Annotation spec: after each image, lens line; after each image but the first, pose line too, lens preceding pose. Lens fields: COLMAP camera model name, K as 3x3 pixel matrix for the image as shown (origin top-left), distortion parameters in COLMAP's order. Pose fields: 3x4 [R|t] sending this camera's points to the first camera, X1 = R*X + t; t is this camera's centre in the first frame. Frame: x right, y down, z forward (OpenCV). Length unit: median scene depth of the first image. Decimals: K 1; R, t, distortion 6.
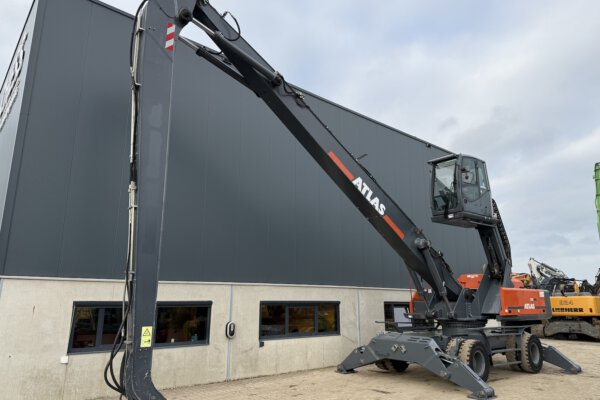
lens RADIAL K [[416.2, 0, 319.6], [0, 416.2, 200.2], [0, 0, 1]] dist [0.045216, -0.039087]
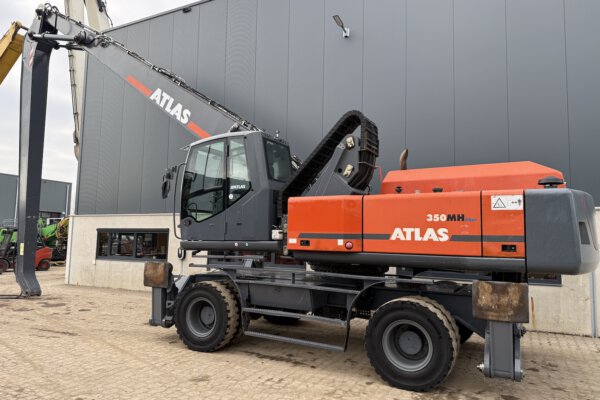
lens RADIAL K [[416.2, 0, 301.3], [0, 416.2, 199.9], [0, 0, 1]] dist [0.045216, -0.039087]
pose [[0.355386, -0.083055, -0.931022, 0.861351], [0.206949, 0.978317, -0.008278, 0.207948], [0.911522, -0.189732, 0.364868, 0.788257]]
